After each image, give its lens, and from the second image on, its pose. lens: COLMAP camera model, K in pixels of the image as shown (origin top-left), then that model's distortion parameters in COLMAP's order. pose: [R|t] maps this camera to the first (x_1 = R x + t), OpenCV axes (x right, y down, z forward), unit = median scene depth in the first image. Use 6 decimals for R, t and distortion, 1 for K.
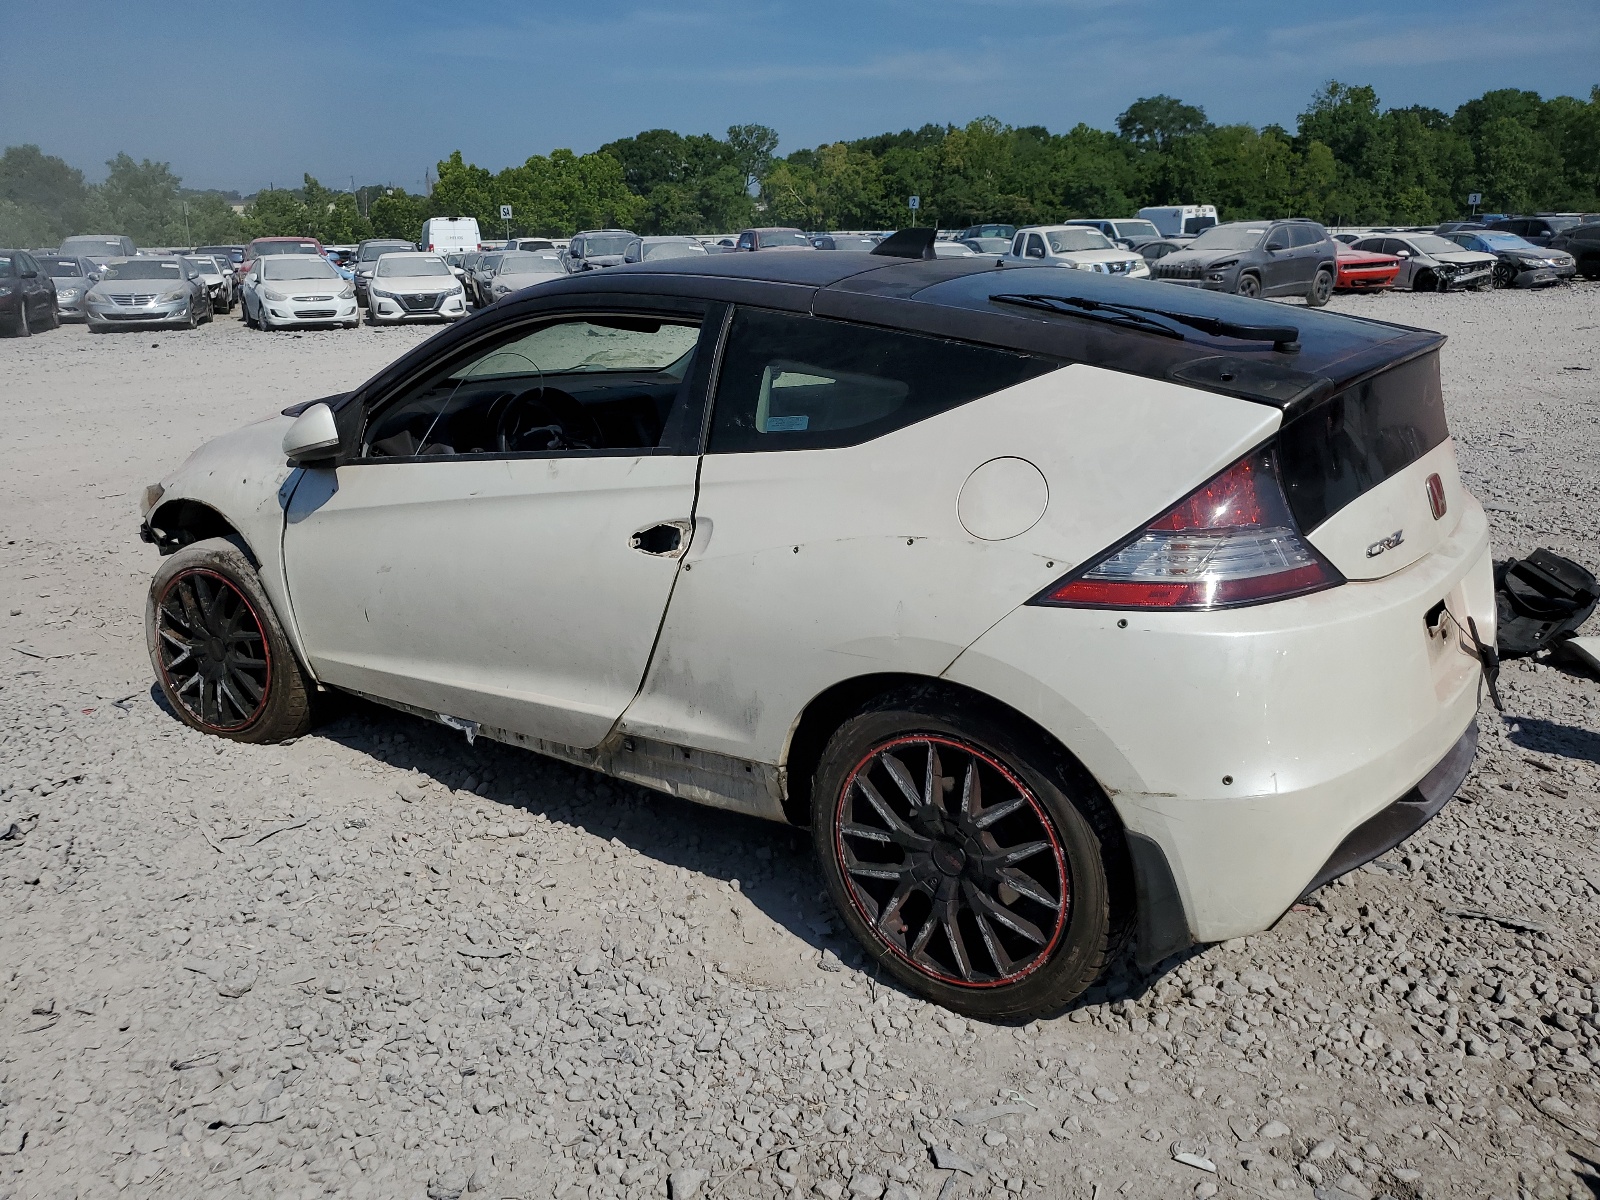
lens RADIAL K [[1245.2, 0, 796.1], [0, 1245.2, 606.1], [0, 0, 1]] dist [0.003158, 0.010514]
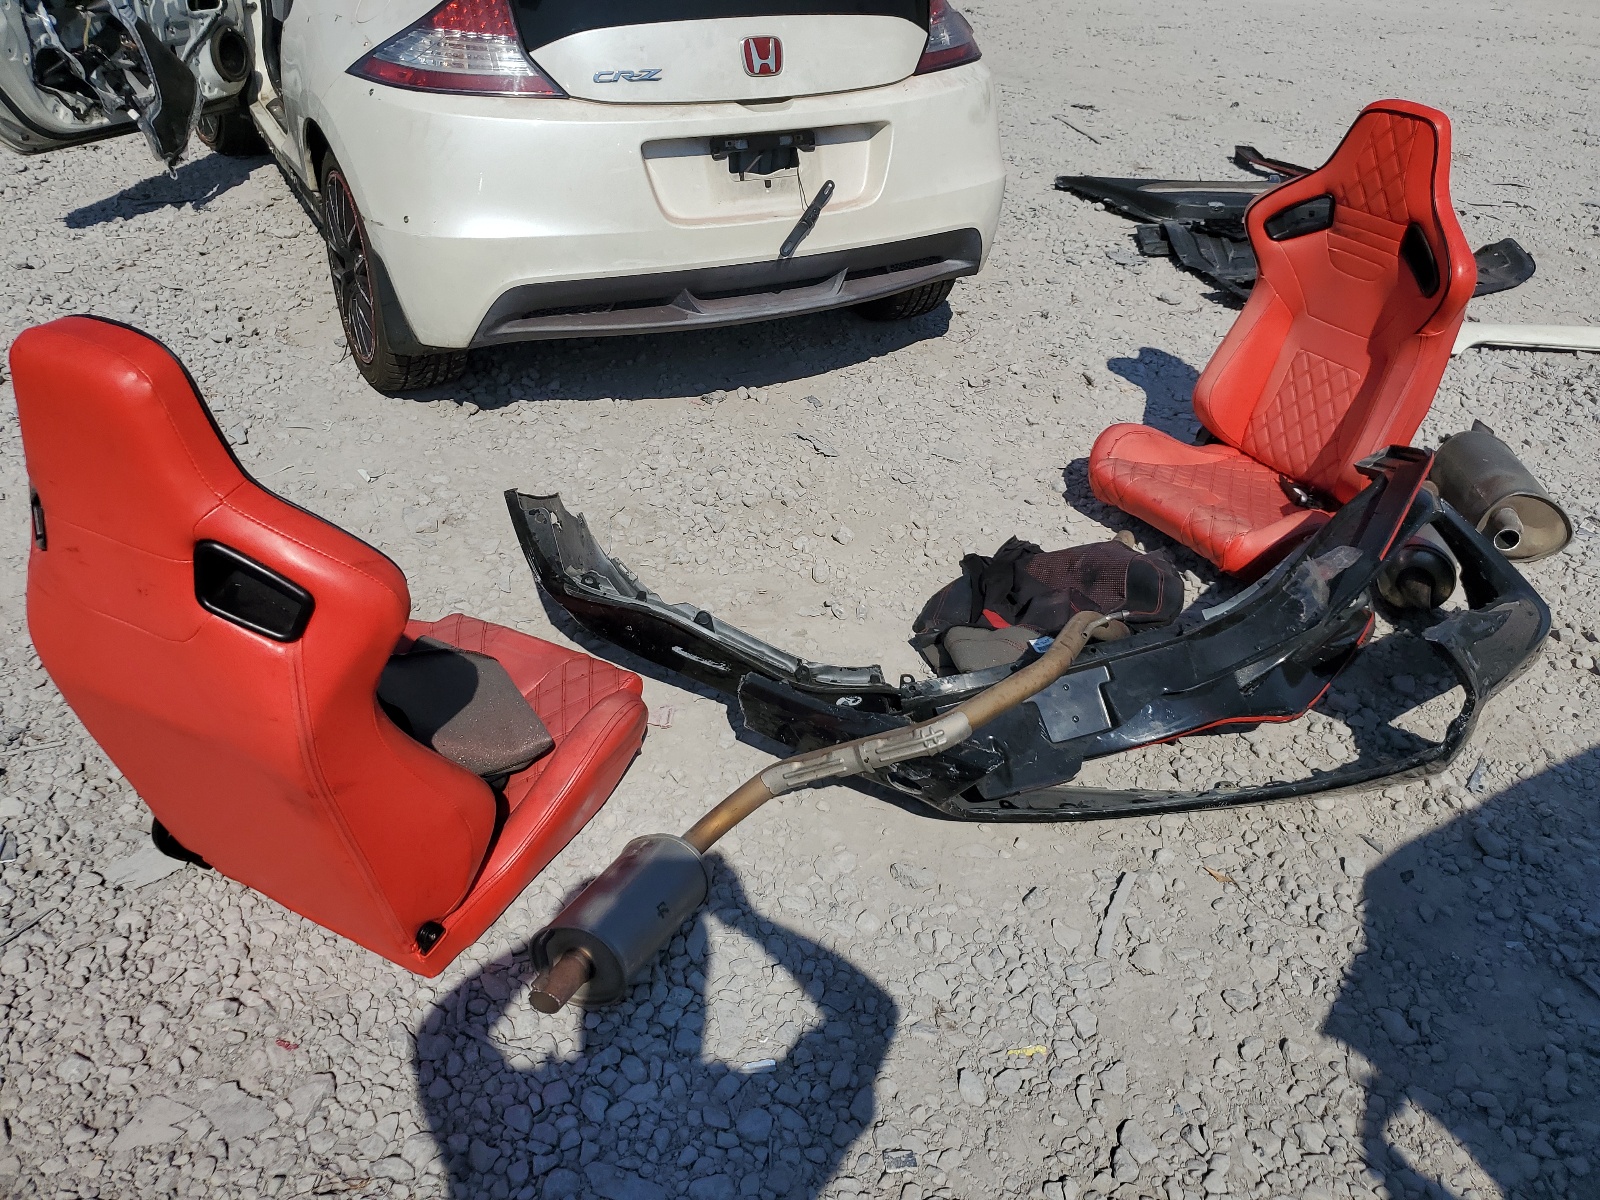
lens RADIAL K [[1245.2, 0, 796.6], [0, 1245.2, 600.1], [0, 0, 1]] dist [0.003158, 0.010514]
pose [[0.887422, 0.310033, -0.341119, 0.146293], [-0.197869, 0.924582, 0.325570, -0.000608], [0.416330, -0.221421, 0.881840, -0.019470]]
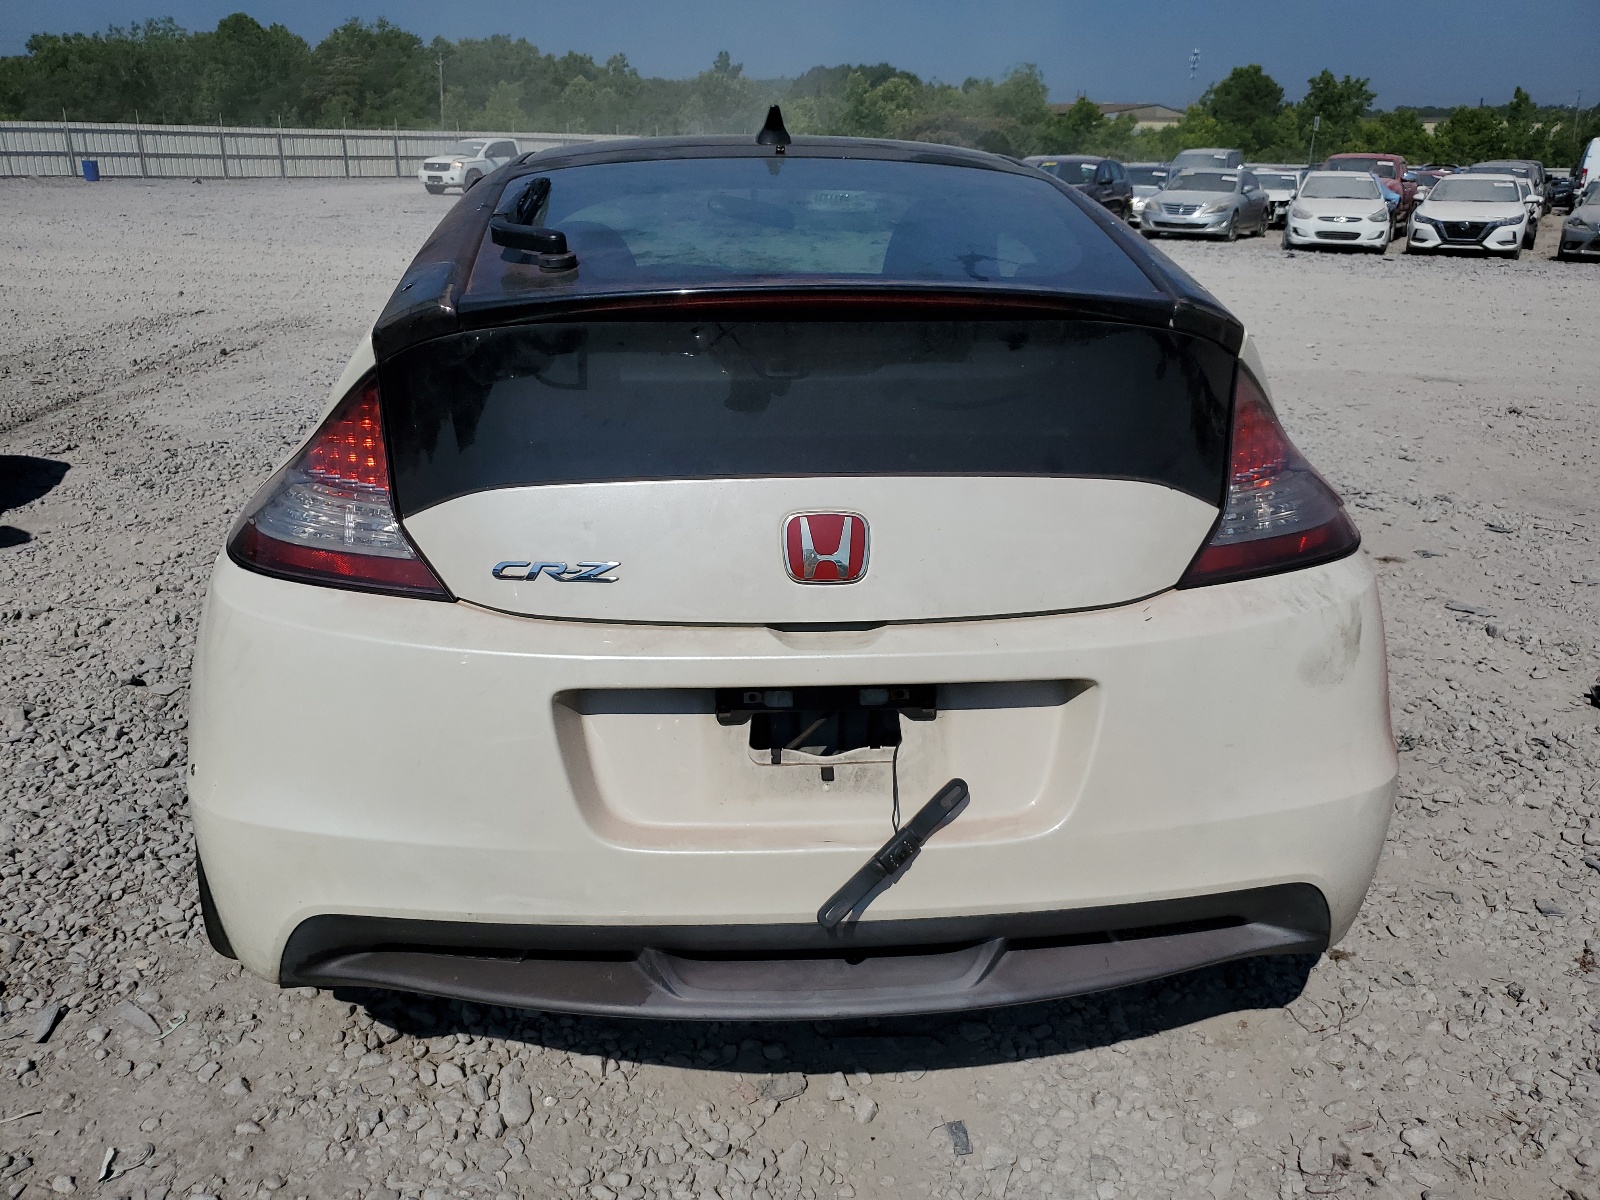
lens RADIAL K [[1245.2, 0, 802.8], [0, 1245.2, 588.7], [0, 0, 1]] dist [0.003158, 0.010514]
pose [[0.622827, 0.281746, -0.729867, 0.126671], [-0.248694, 0.955815, 0.156746, -0.021959], [0.741780, 0.083888, 0.665375, 0.077912]]
